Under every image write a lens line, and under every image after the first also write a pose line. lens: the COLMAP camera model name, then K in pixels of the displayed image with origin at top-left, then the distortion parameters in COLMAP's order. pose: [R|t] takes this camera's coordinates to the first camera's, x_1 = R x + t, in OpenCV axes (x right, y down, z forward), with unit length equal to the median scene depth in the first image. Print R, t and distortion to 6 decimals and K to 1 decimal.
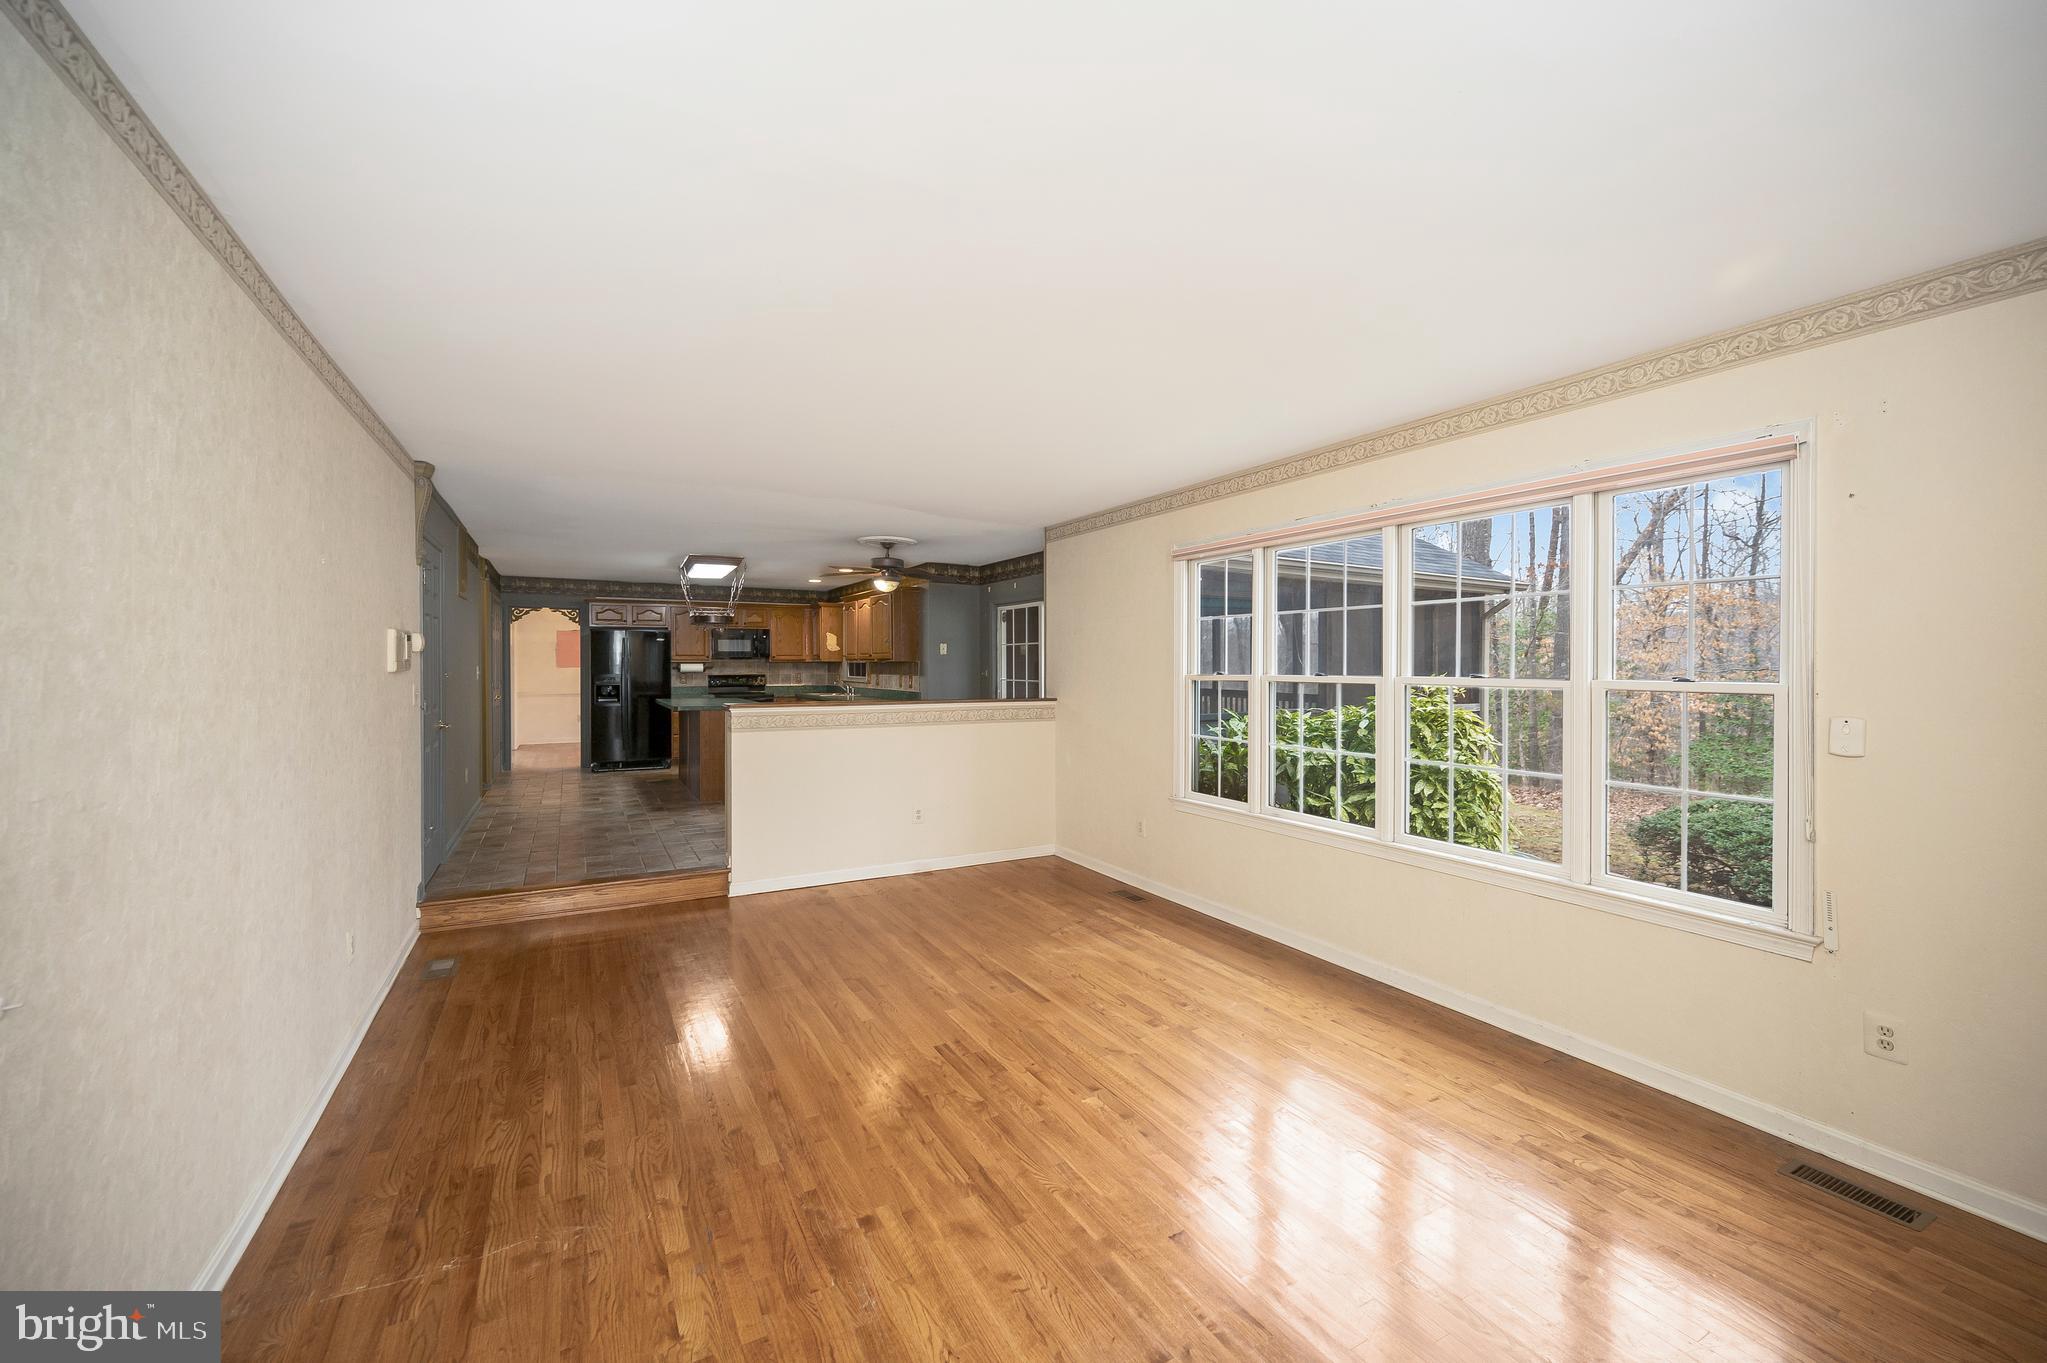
lens RADIAL K [[850.0, 0, 1017.4], [0, 850.0, 673.3], [0, 0, 1]] dist [0.000091, 0.000013]
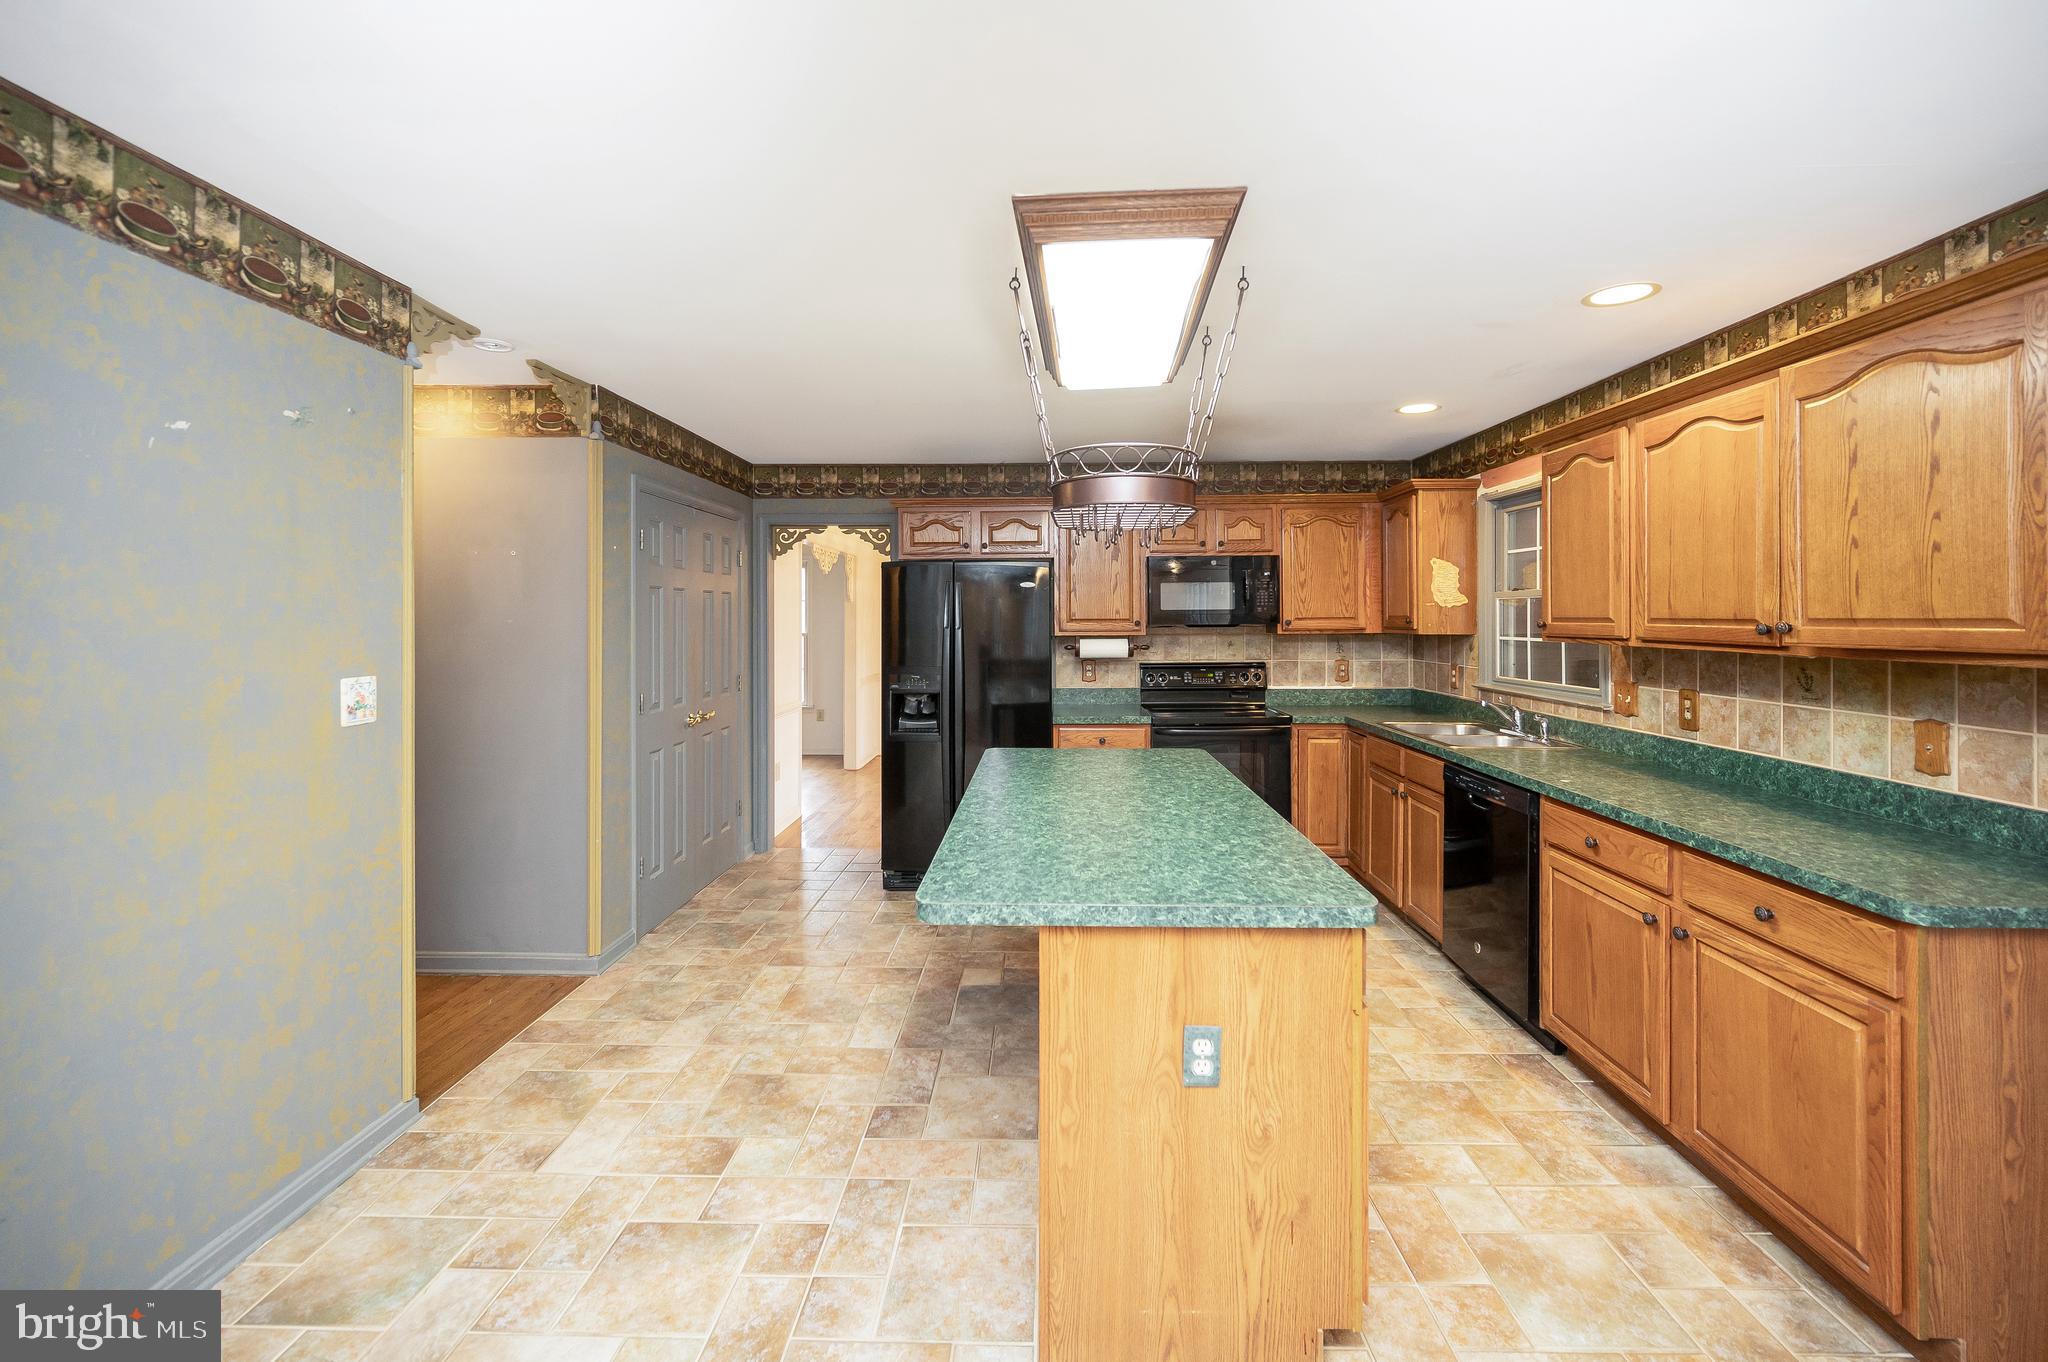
lens RADIAL K [[844.6, 0, 1040.5], [0, 844.6, 621.6], [0, 0, 1]] dist [-0.000476, -0.000044]
pose [[0.880853, -0.001075, -0.473389, -0.204612], [-0.002858, 0.999967, -0.007590, -0.016642], [0.473382, 0.008039, 0.880821, 0.597278]]
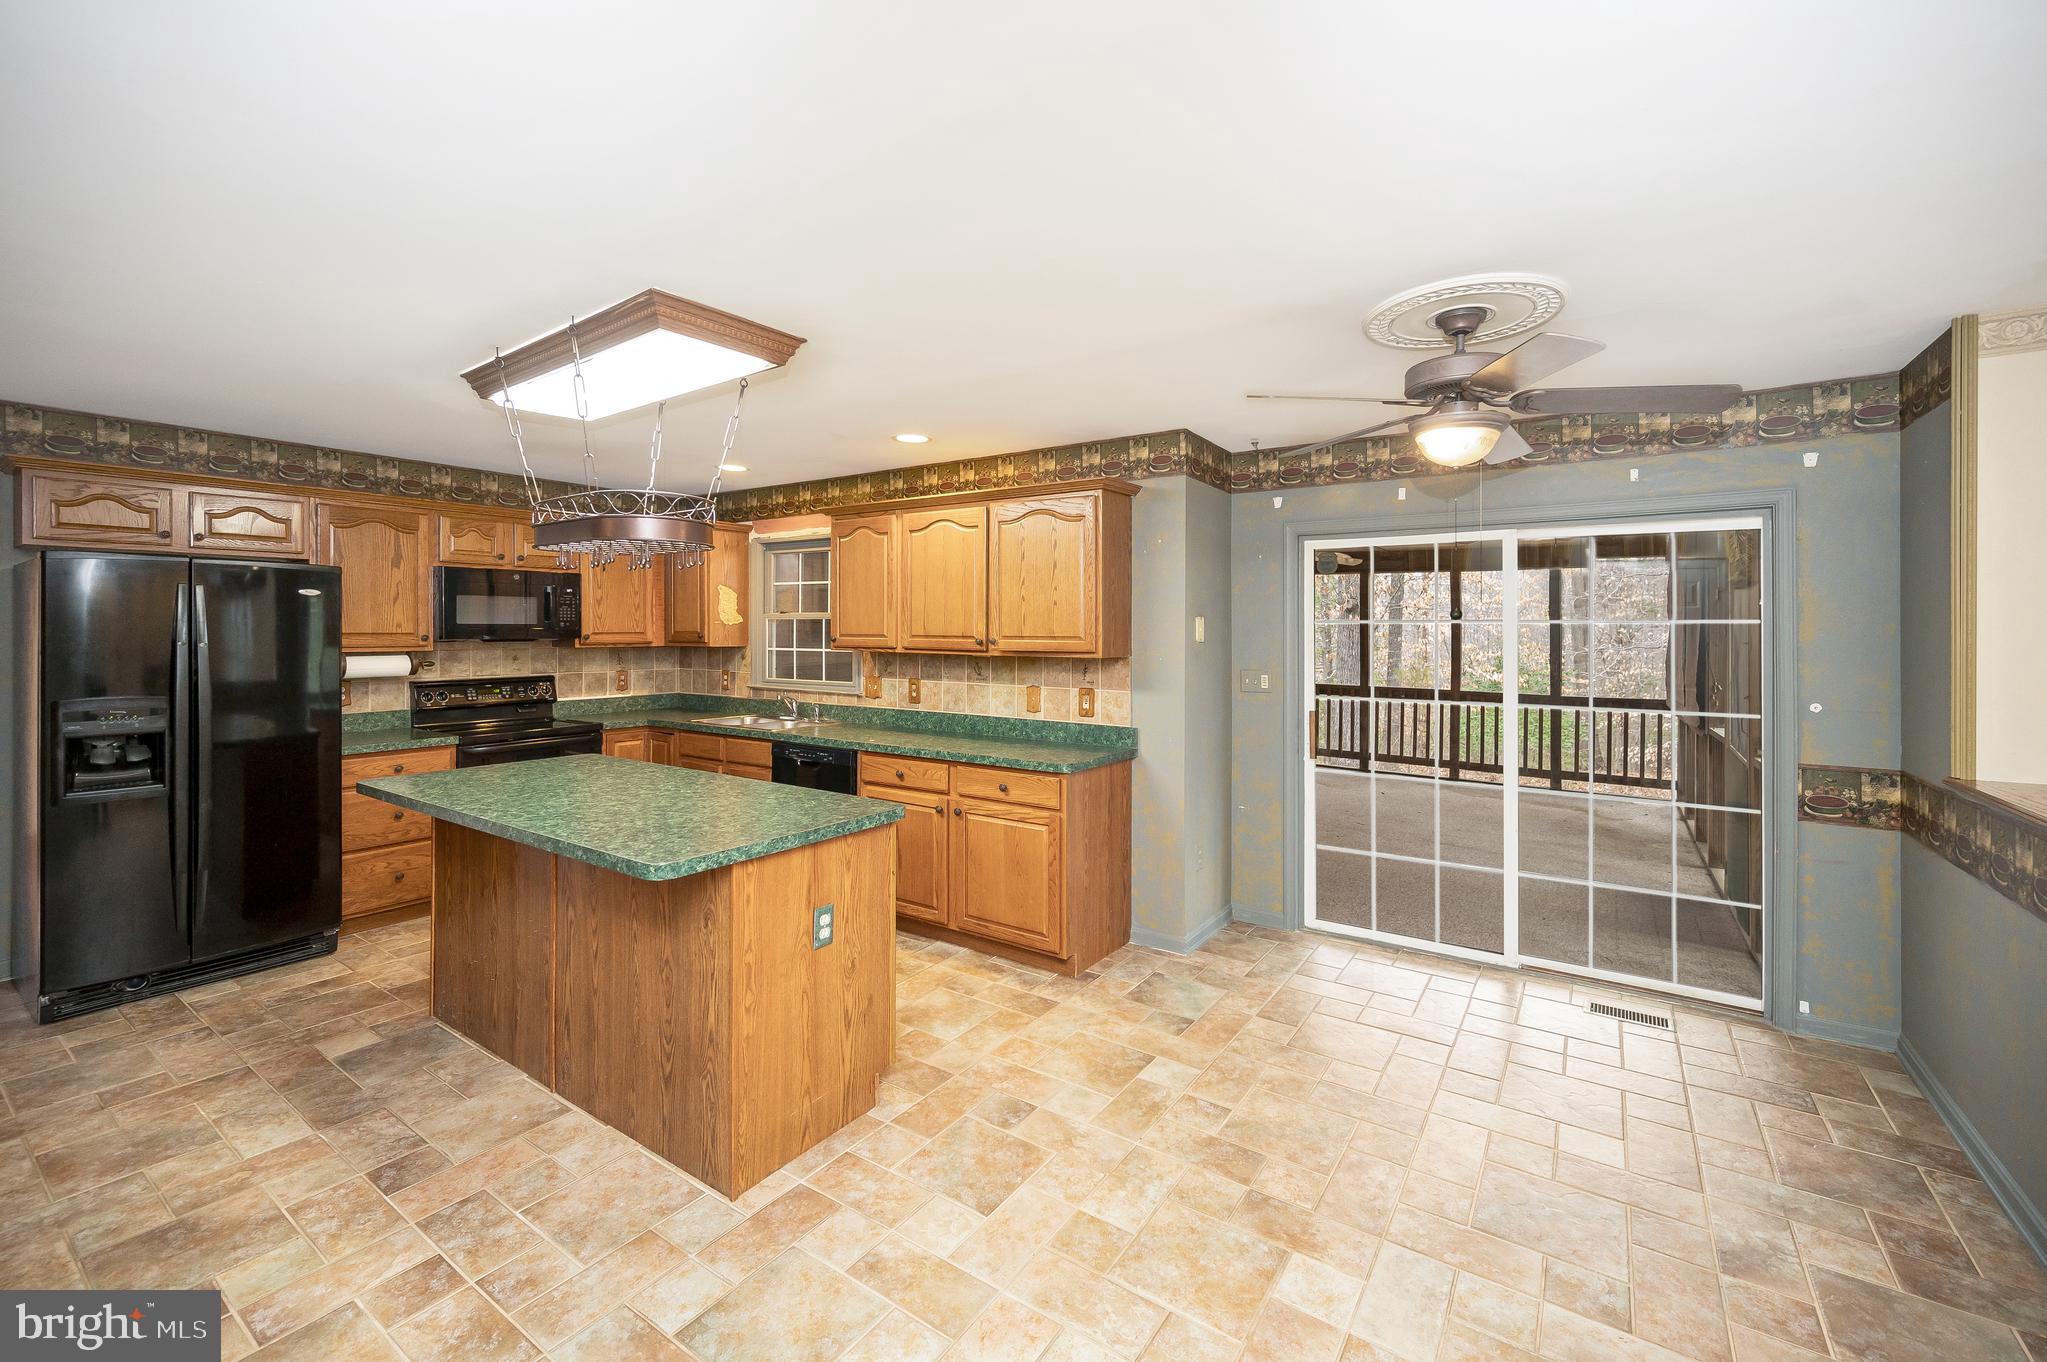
lens RADIAL K [[844.2, 0, 1010.2], [0, 844.2, 633.6], [0, 0, 1]] dist [-0.000476, -0.000044]
pose [[0.884564, 0.001635, 0.466415, -0.306691], [0.002746, 0.999958, -0.008713, -0.017004], [-0.466410, 0.008988, 0.884523, 0.522947]]
